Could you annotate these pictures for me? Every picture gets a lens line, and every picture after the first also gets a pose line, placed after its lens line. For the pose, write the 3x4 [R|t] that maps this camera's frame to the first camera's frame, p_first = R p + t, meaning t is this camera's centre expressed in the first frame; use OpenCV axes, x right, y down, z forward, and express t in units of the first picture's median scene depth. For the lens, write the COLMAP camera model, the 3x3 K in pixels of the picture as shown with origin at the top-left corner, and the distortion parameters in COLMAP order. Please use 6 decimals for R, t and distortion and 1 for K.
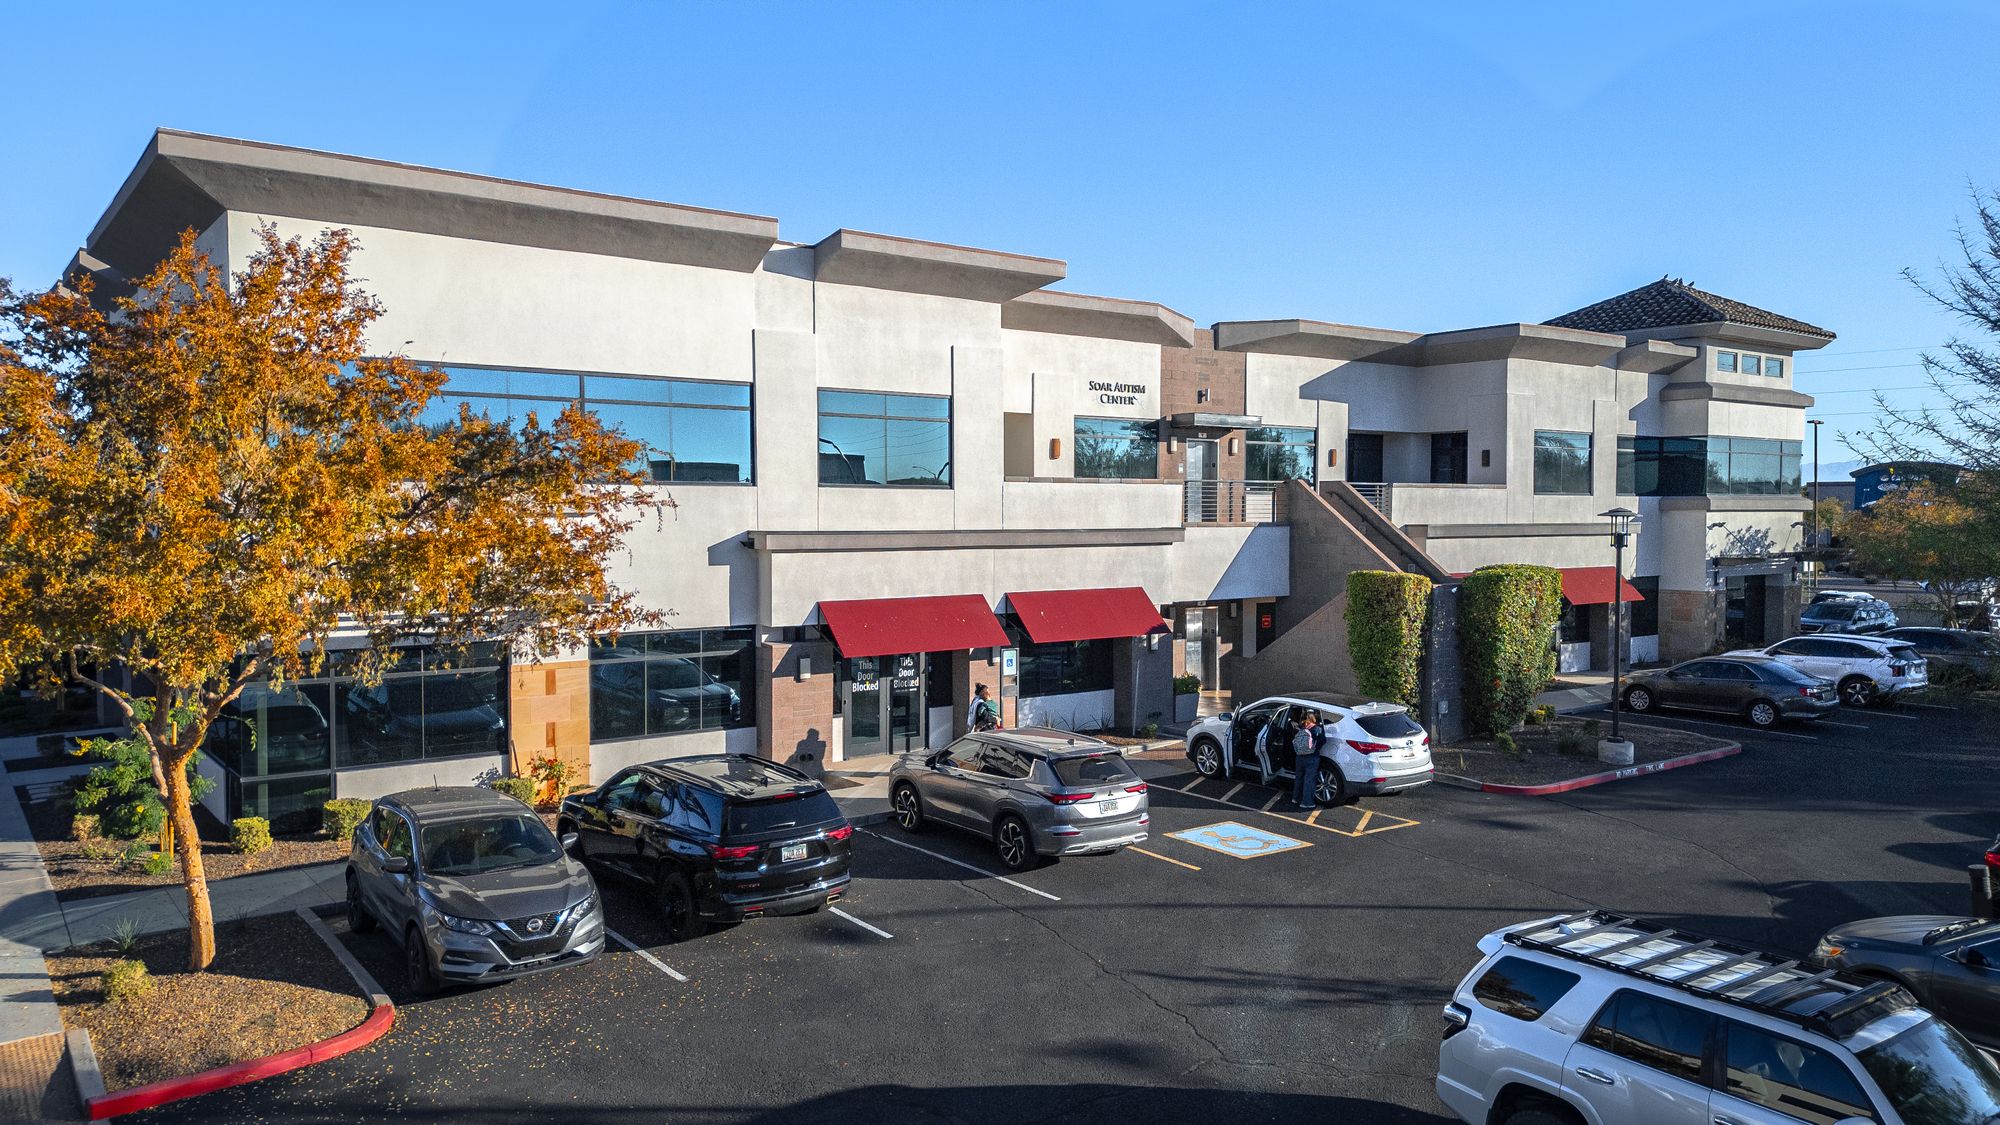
lens RADIAL K [[1405.4, 0, 1000.0], [0, 1405.4, 562.5], [0, 0, 1]] dist [0.053153, -0.001287]
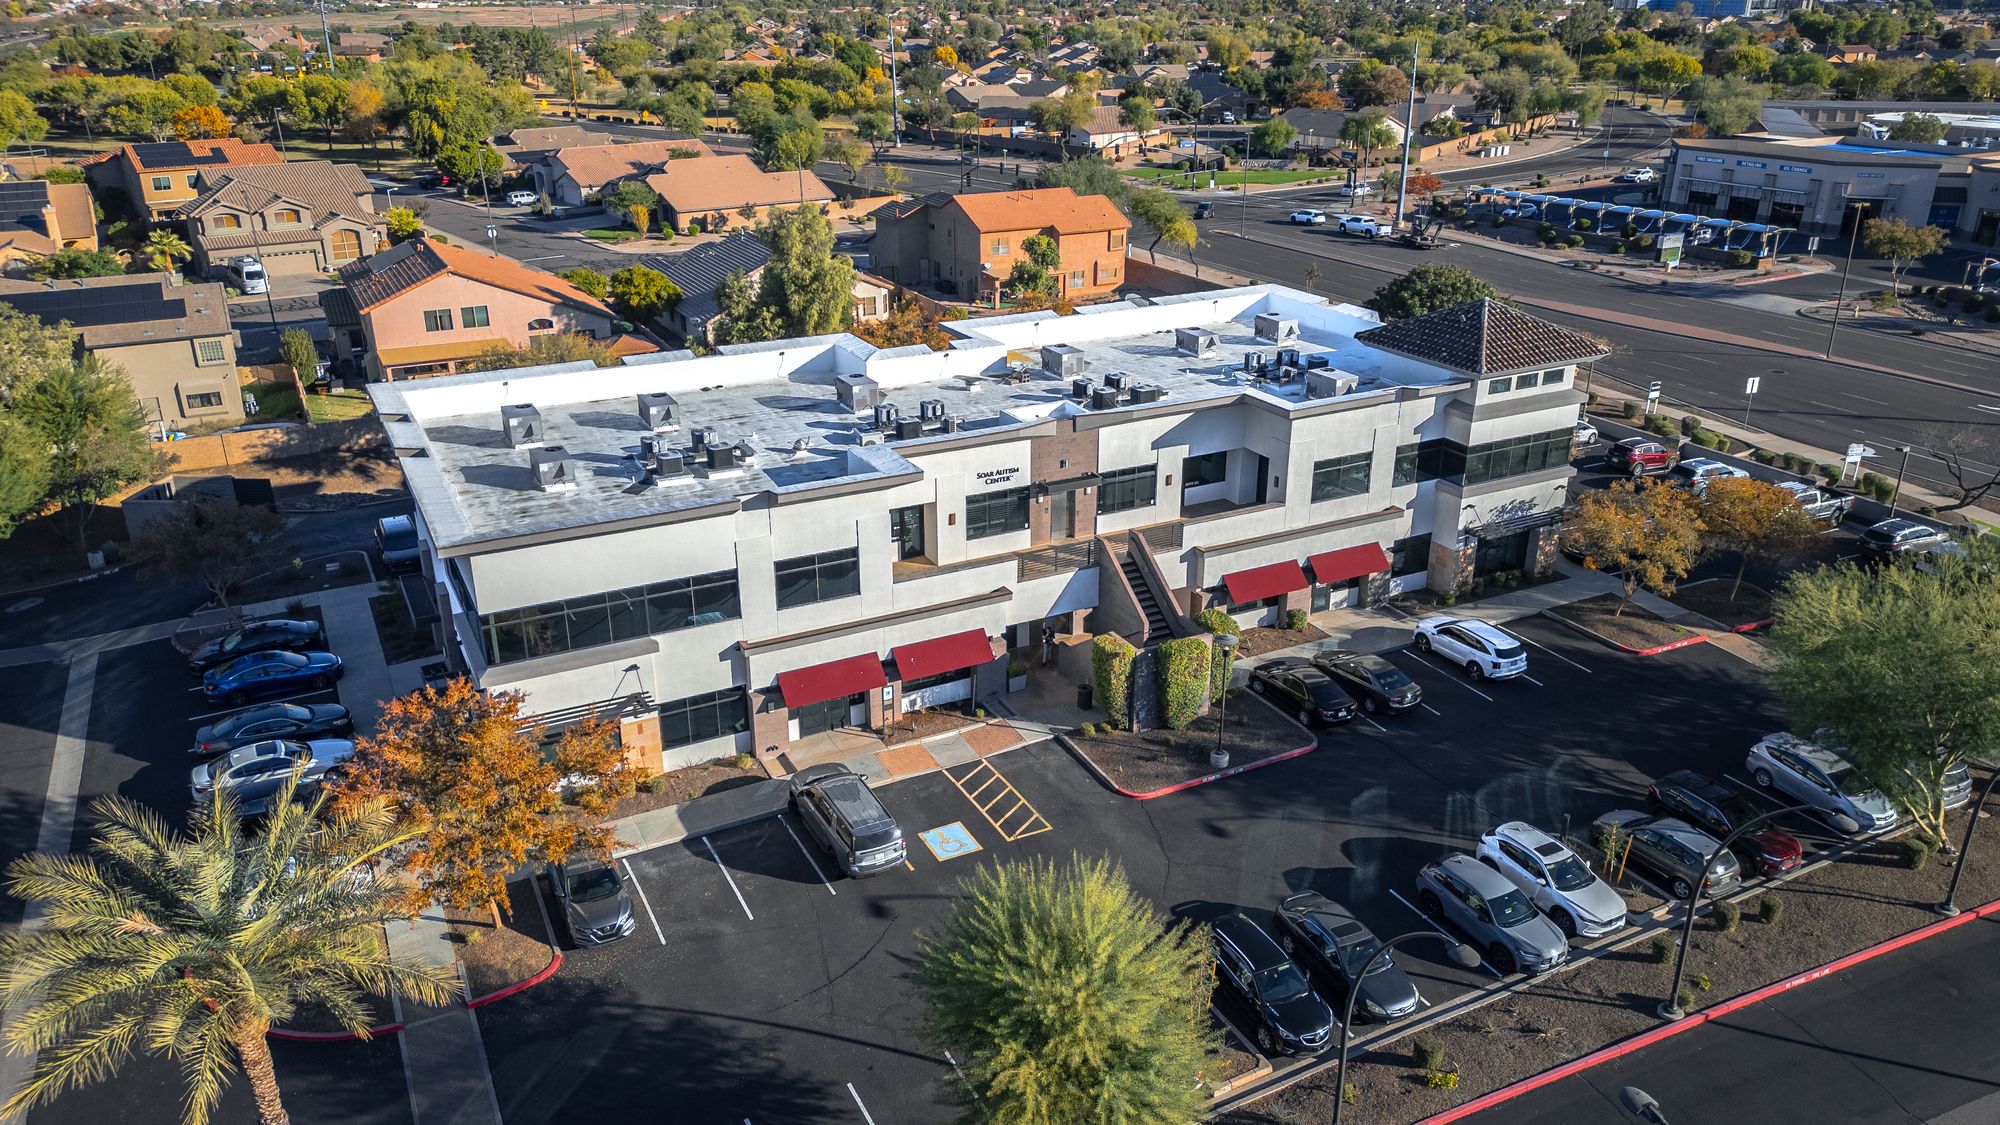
lens RADIAL K [[1405.4, 0, 1000.0], [0, 1405.4, 562.5], [0, 0, 1]] dist [0.053153, -0.001287]
pose [[0.986739, 0.052266, -0.153673, 0.417769], [0.001661, 0.943439, 0.331541, -0.691206], [0.162309, -0.327400, 0.930841, -0.612555]]
